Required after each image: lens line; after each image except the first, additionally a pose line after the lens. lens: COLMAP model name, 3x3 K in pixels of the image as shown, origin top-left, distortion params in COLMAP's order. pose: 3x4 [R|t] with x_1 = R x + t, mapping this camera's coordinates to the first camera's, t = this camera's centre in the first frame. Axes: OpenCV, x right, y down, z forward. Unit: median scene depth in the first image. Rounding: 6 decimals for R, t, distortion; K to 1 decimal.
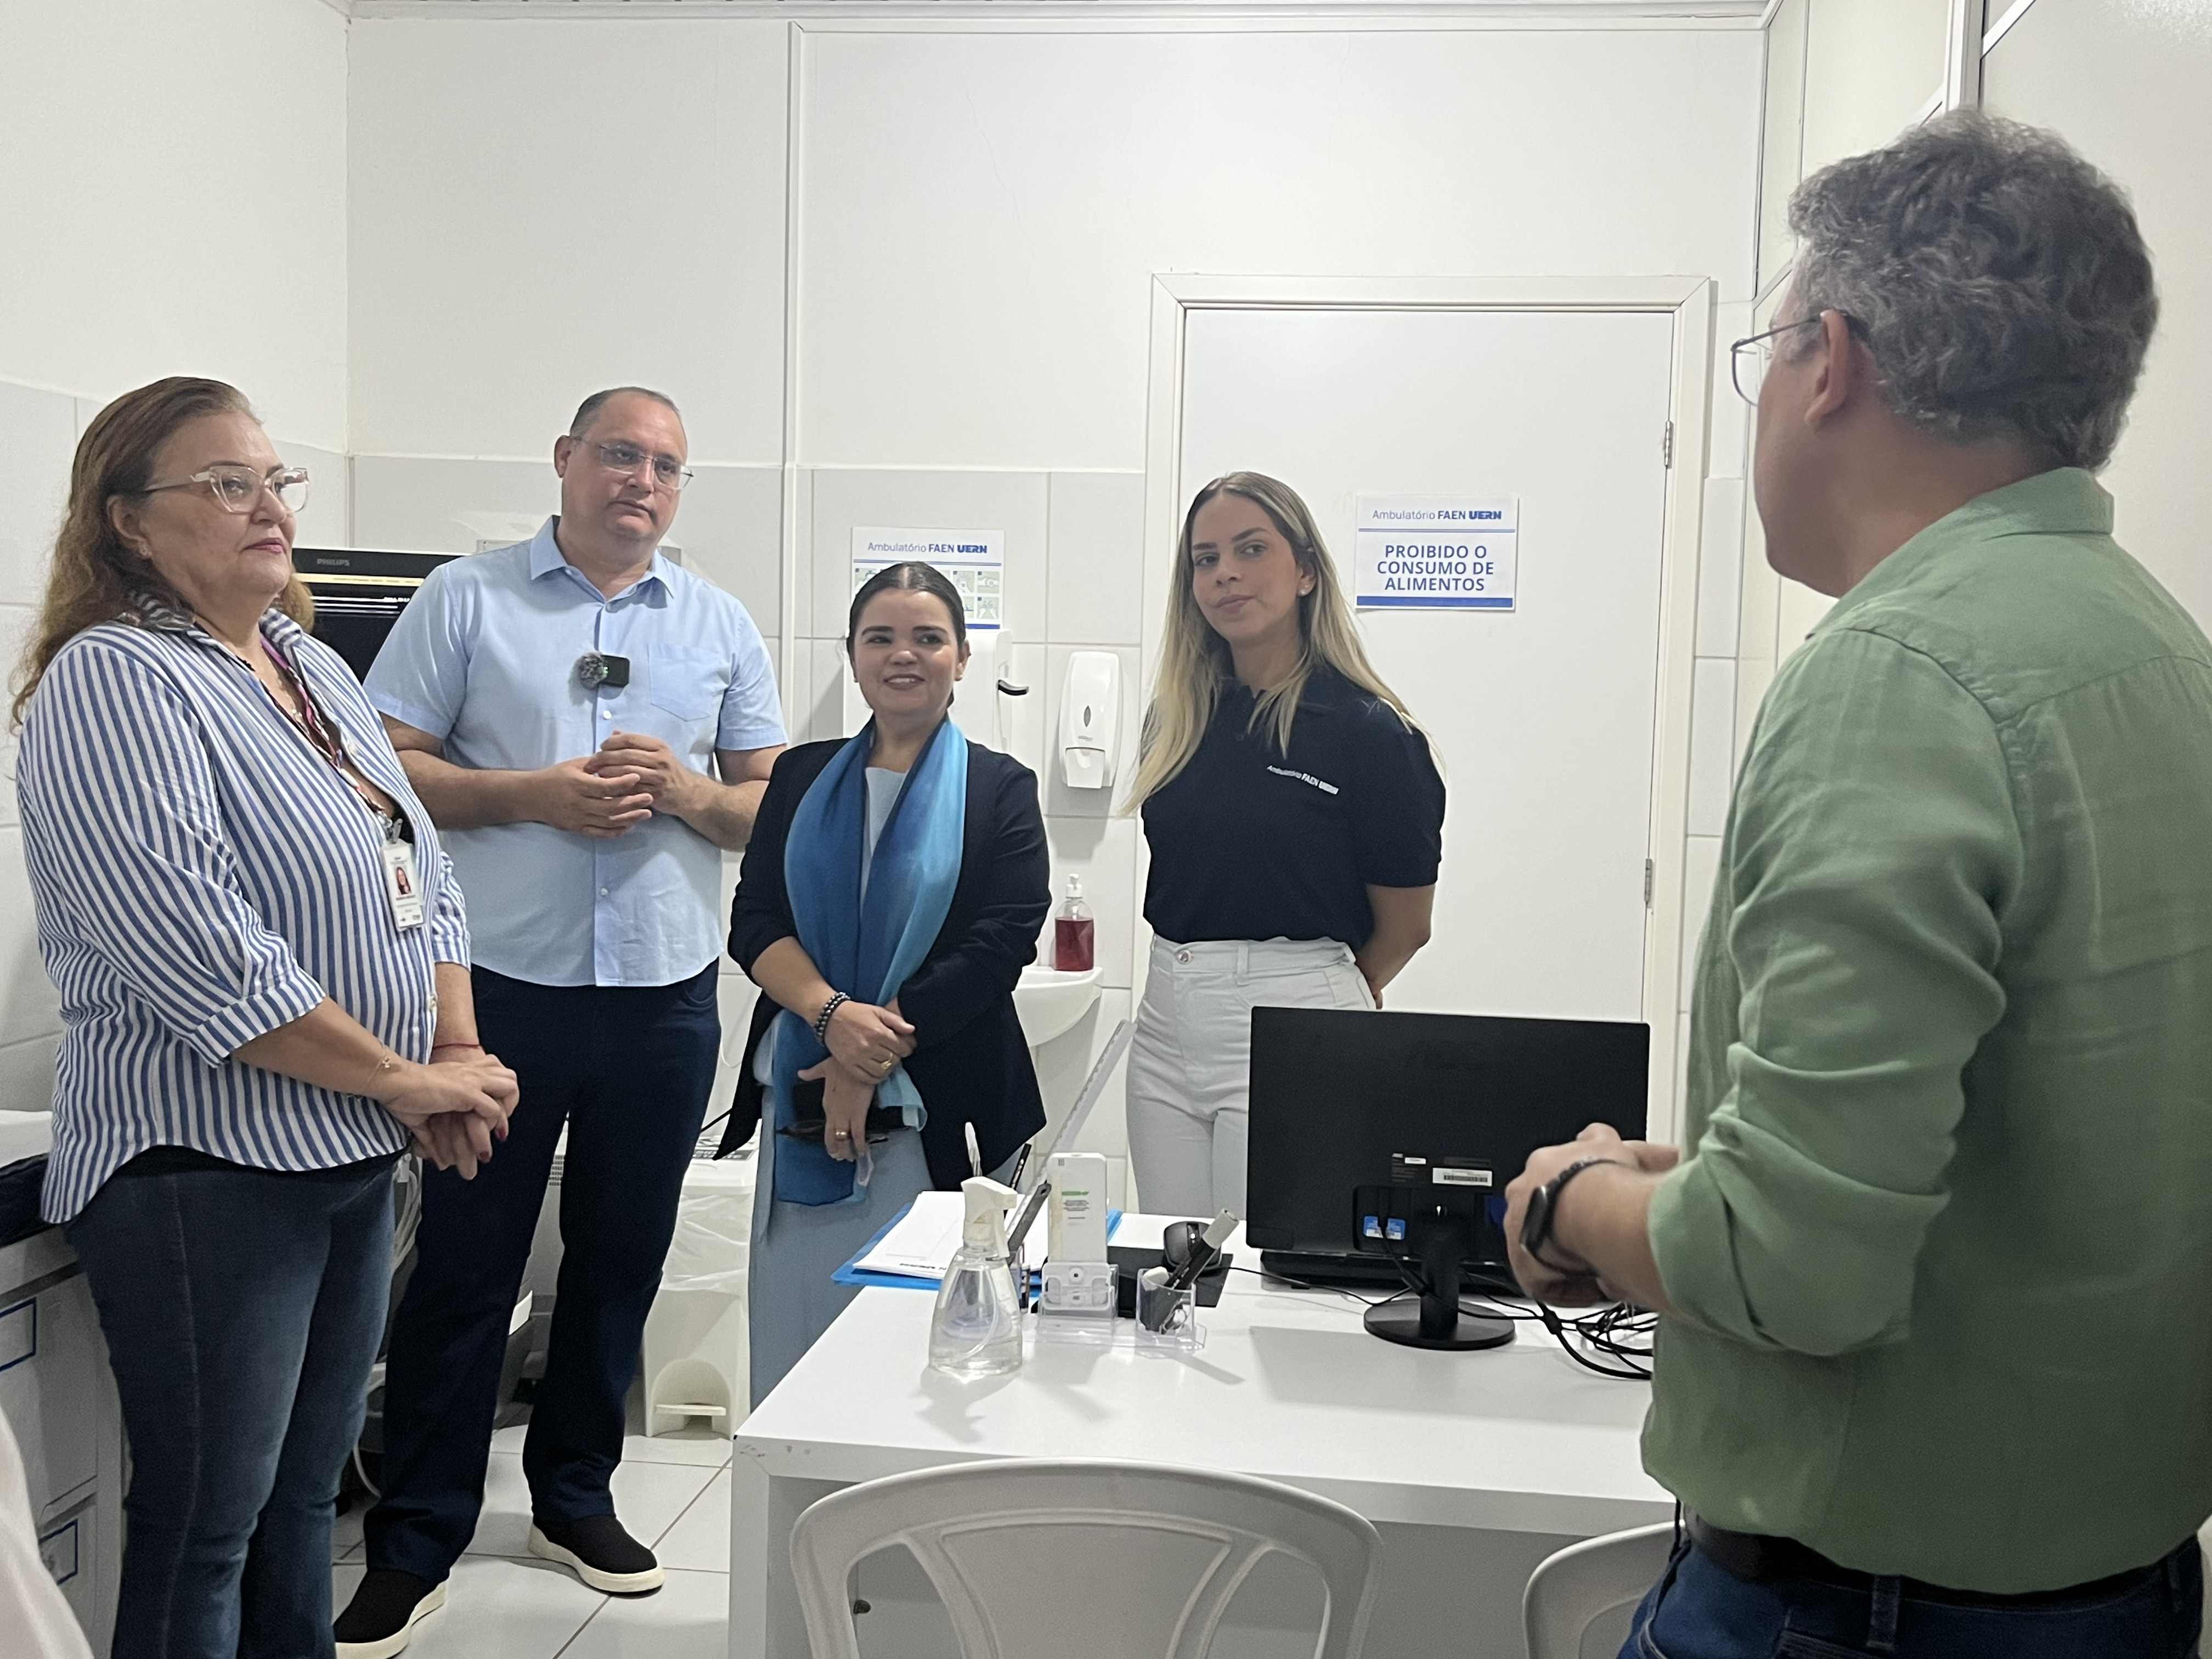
lens RADIAL K [[2255.1, 0, 1113.5], [0, 2255.1, 832.7], [0, 0, 1]] dist [0.149721, -0.368659]
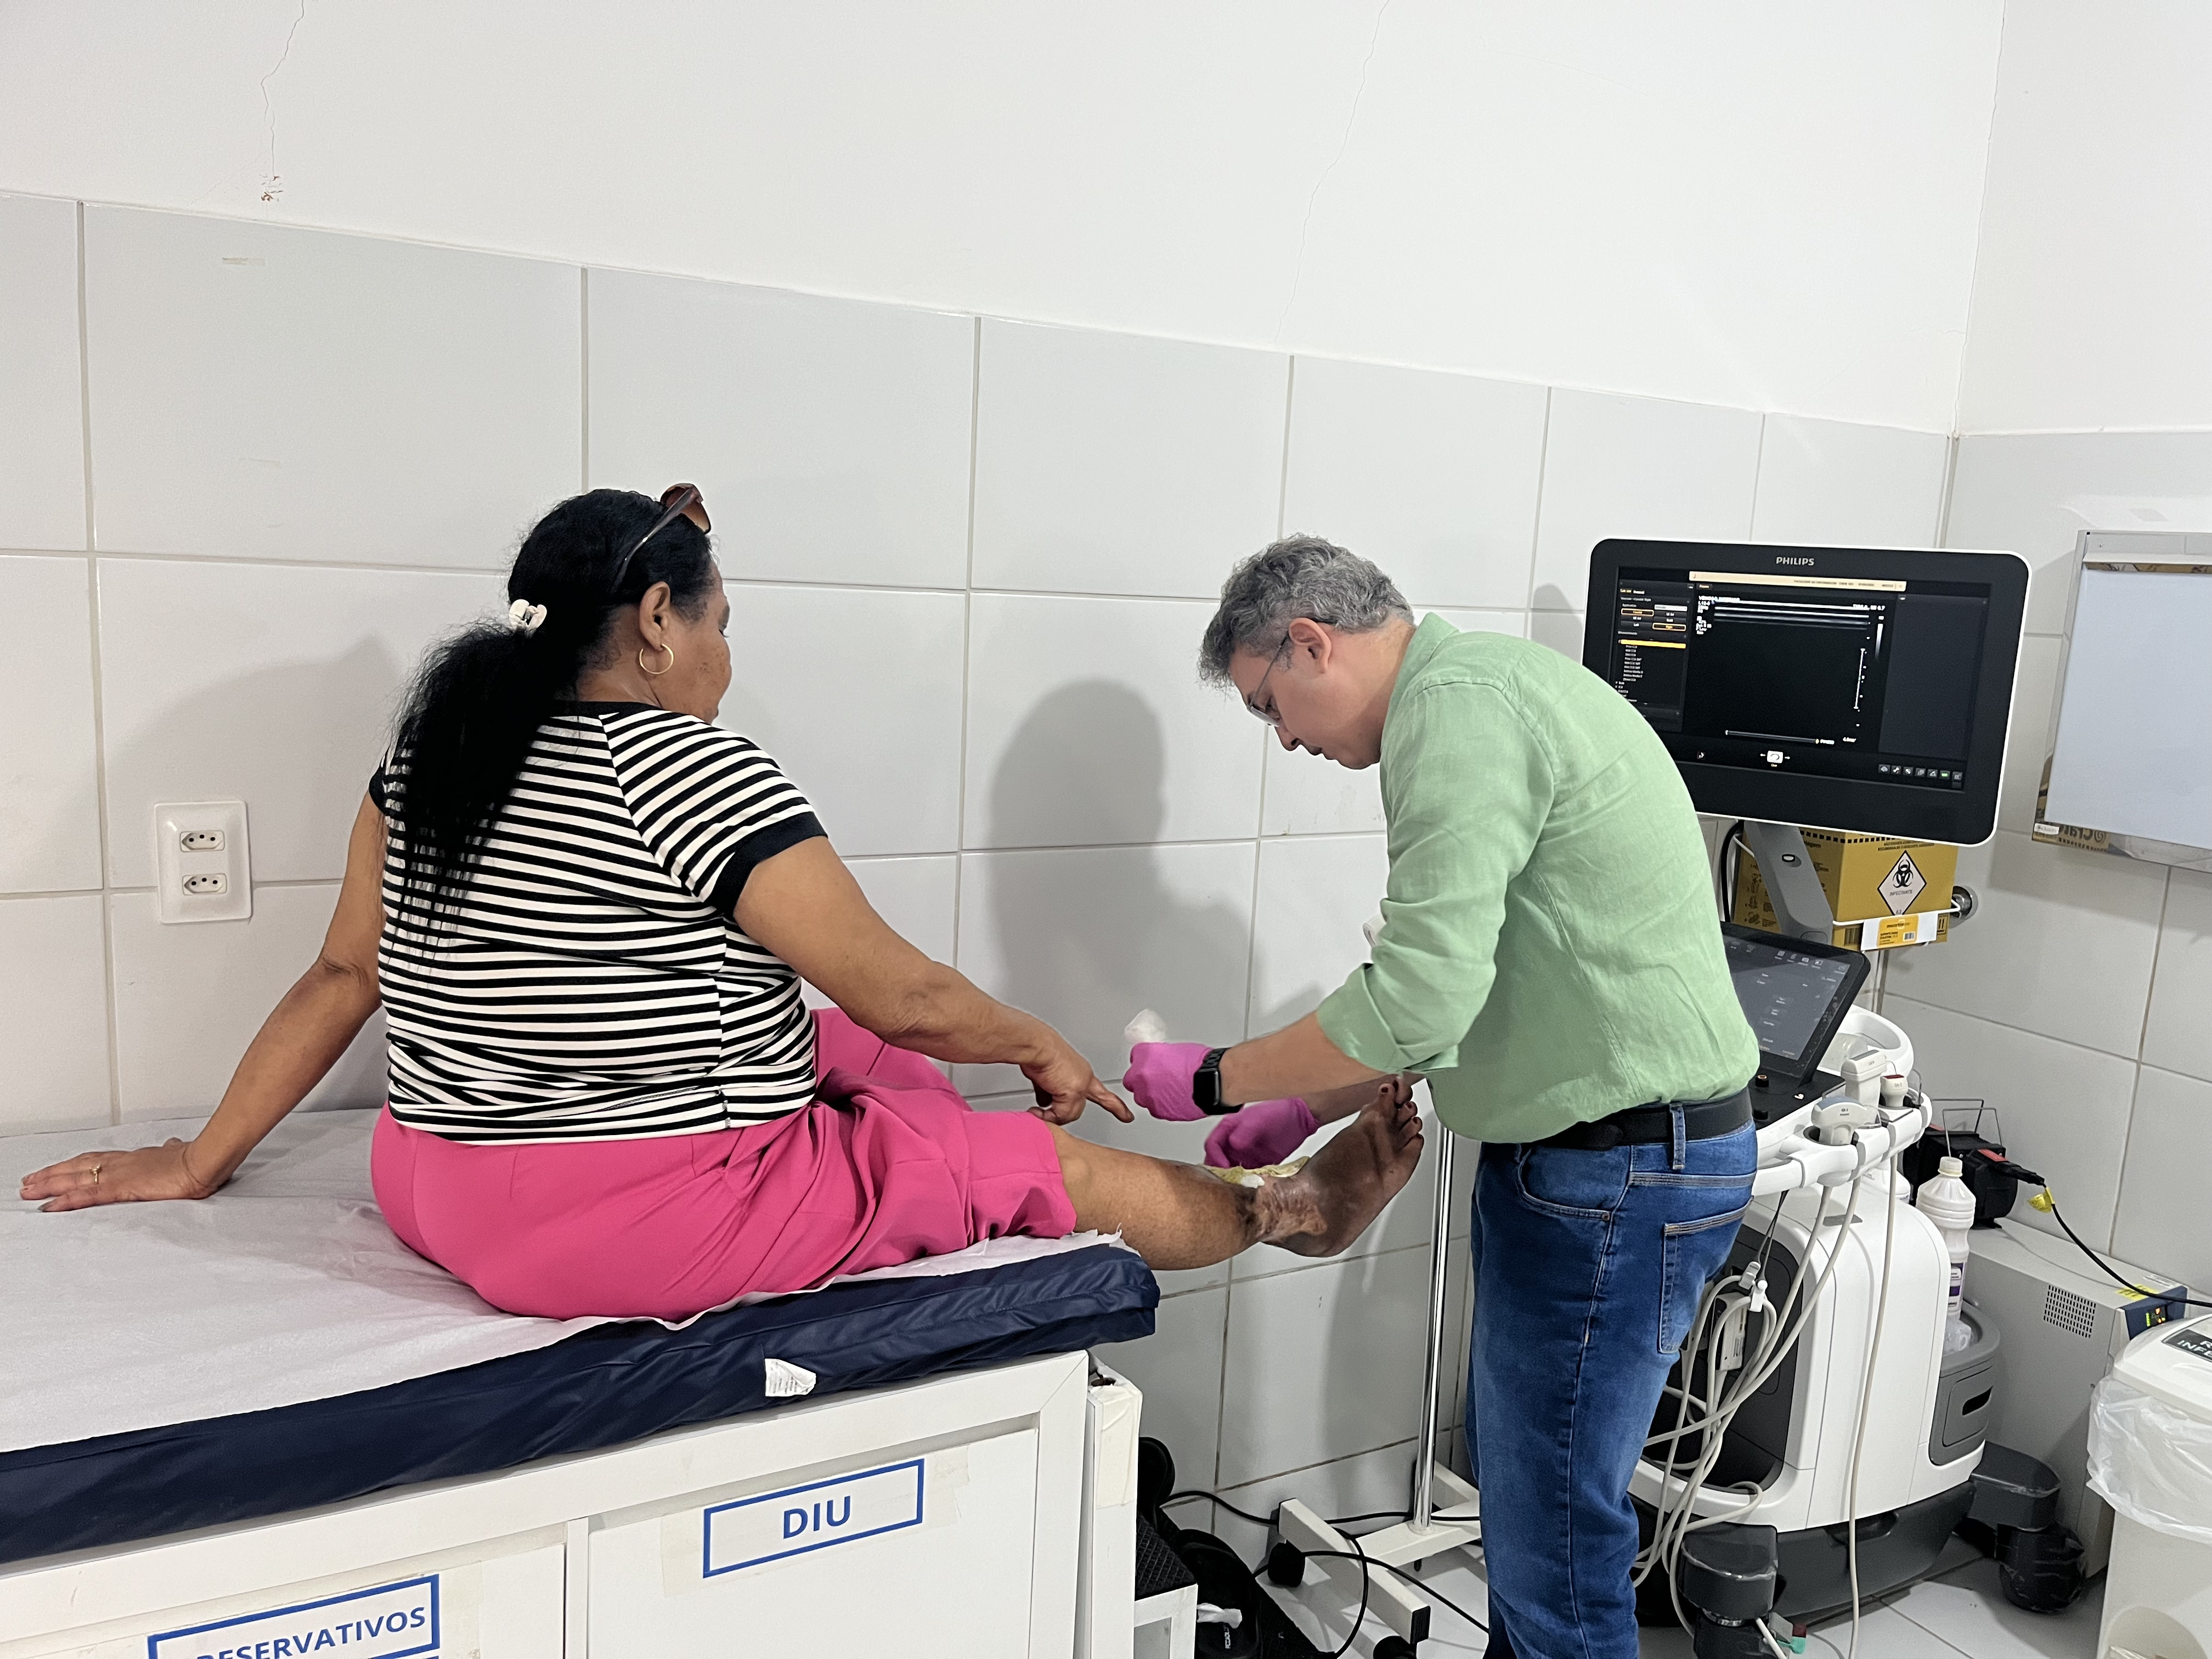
lens RADIAL K [[1678.4, 0, 1116.7], [0, 1678.4, 840.4], [0, 0, 1]] dist [0.050531, -0.078352]
pose [[0.594853, 0.136388, -0.792179, 0.016840], [-0.095164, 0.990519, 0.099077, -0.057233], [0.798181, 0.016451, 0.602193, 0.450131]]
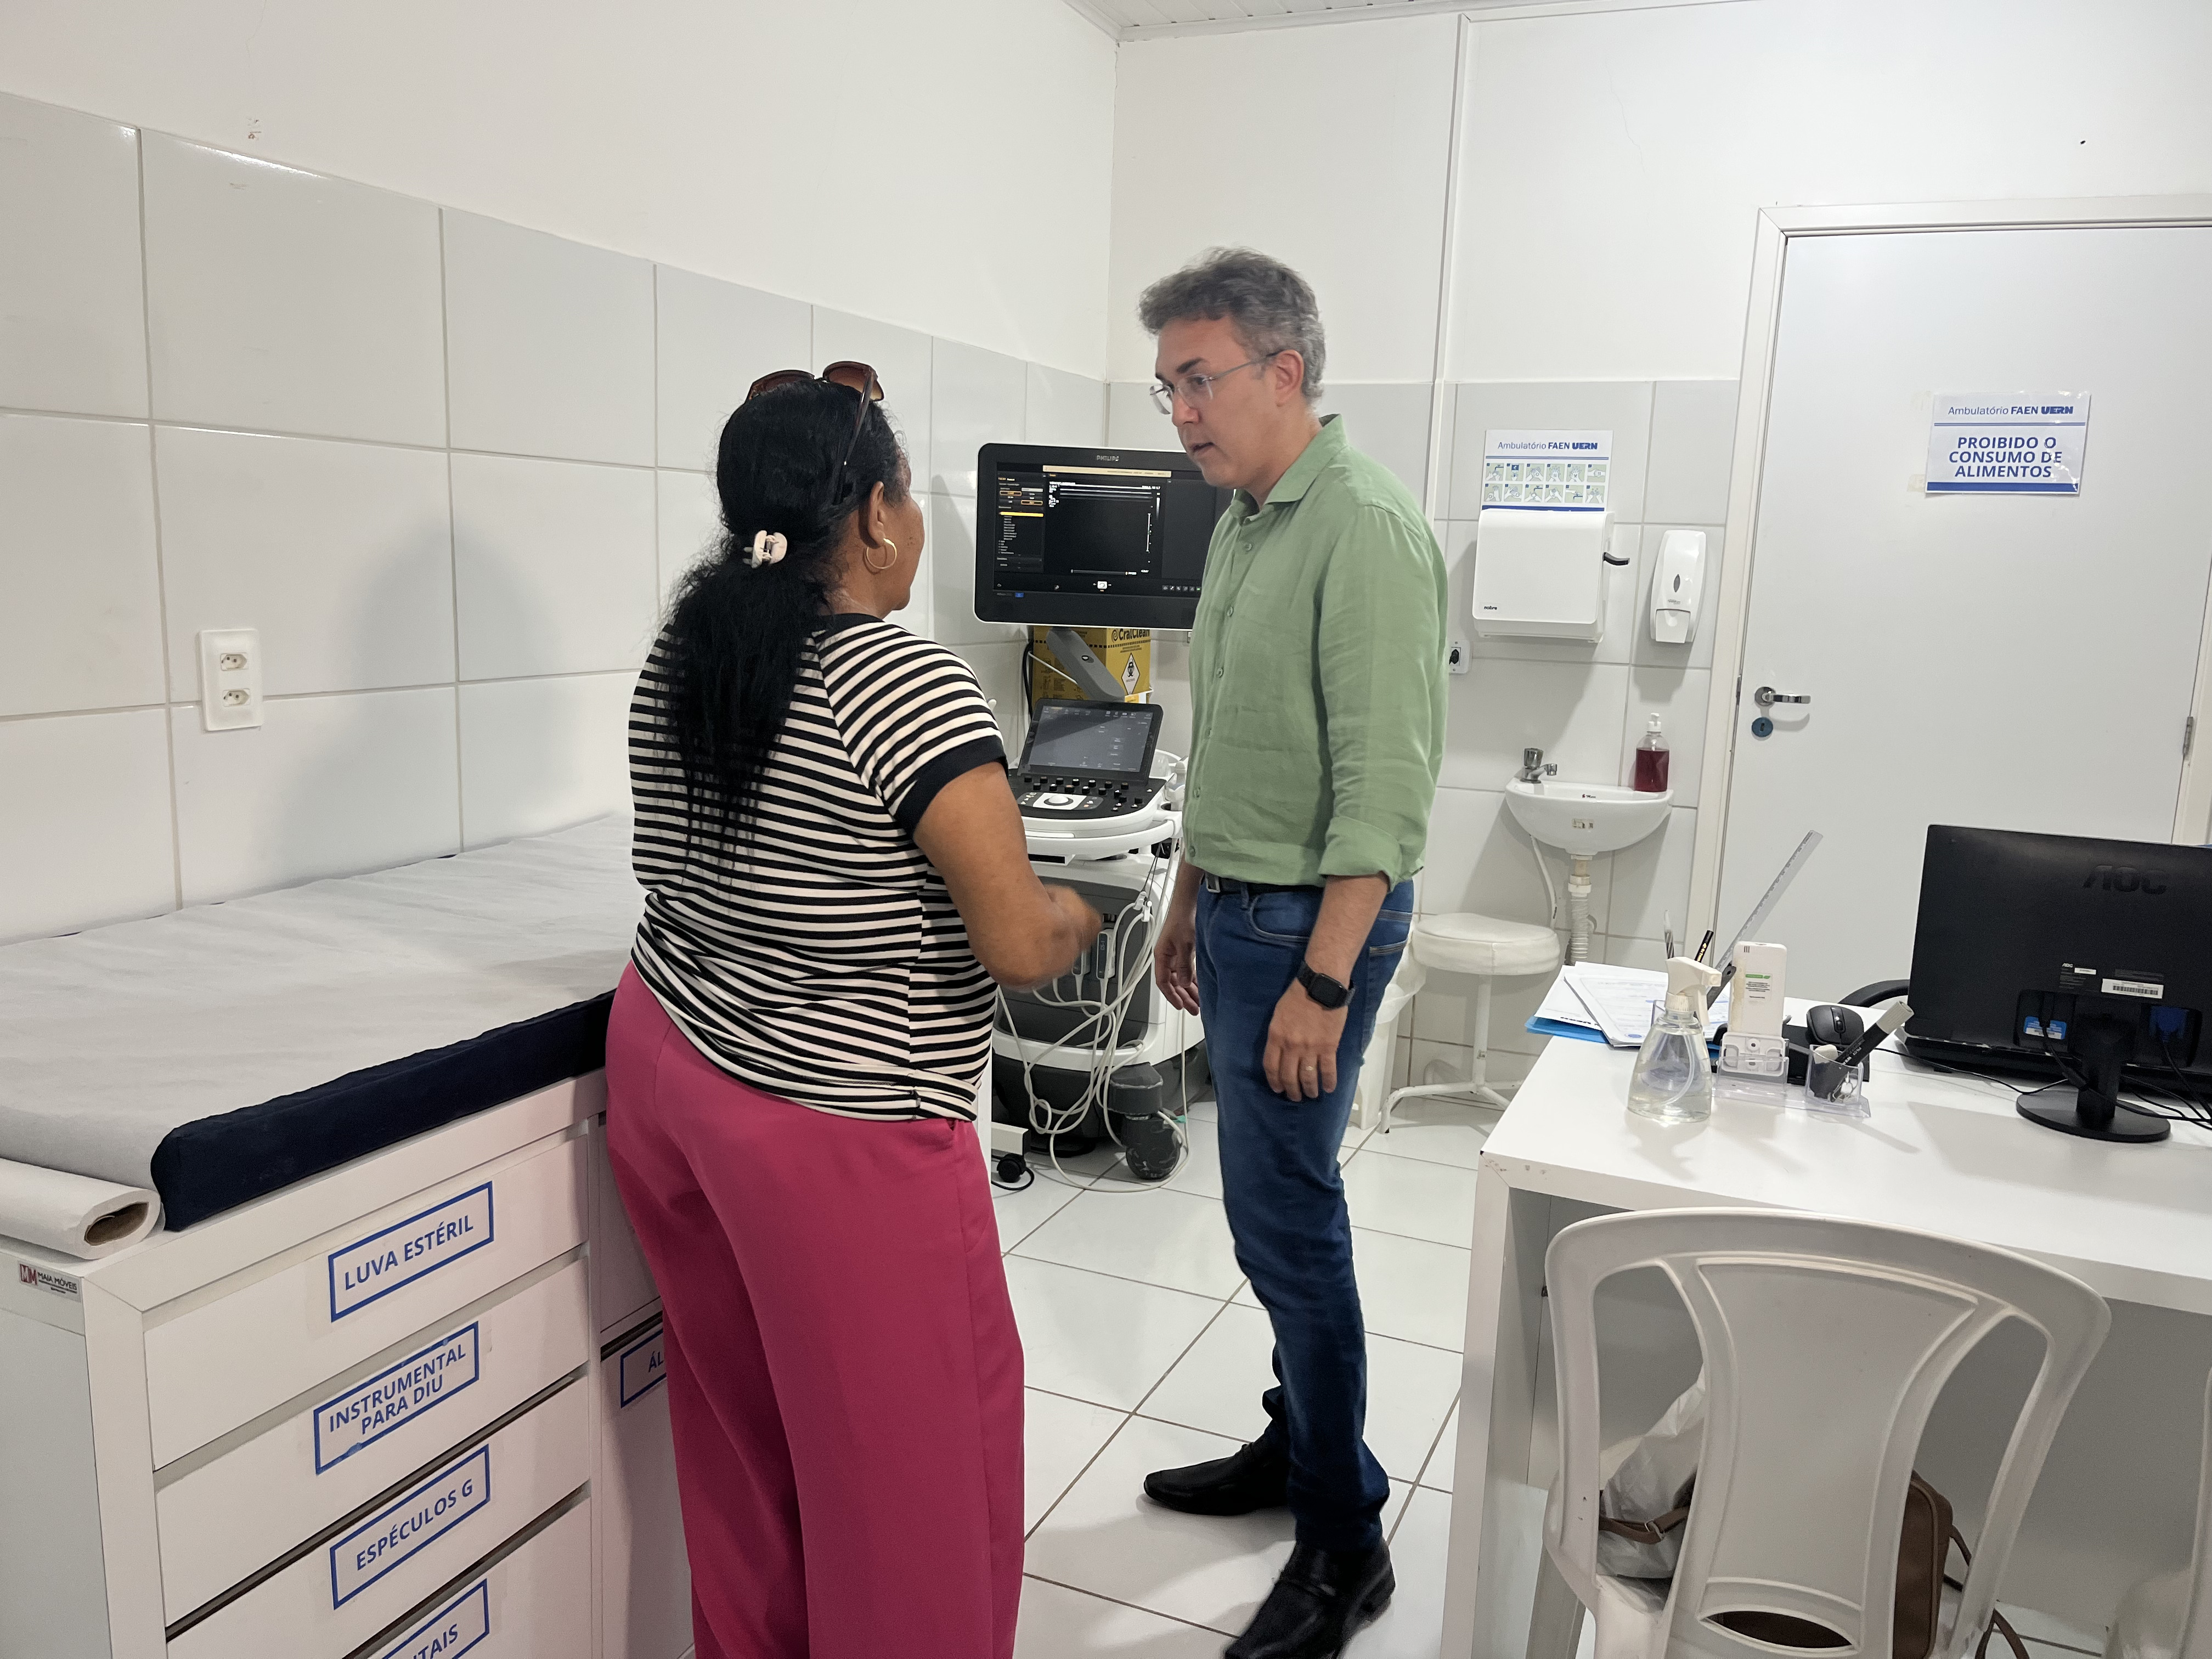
lens RADIAL K [[1647.9, 0, 1121.2], [0, 1647.9, 833.9], [0, 0, 1]] dist [0.050818, -0.063850]
pose [[0.961218, 0.054499, -0.270351, -0.062167], [-0.029968, 0.995116, 0.094053, 0.009583], [0.274156, -0.082303, 0.958157, 0.059596]]
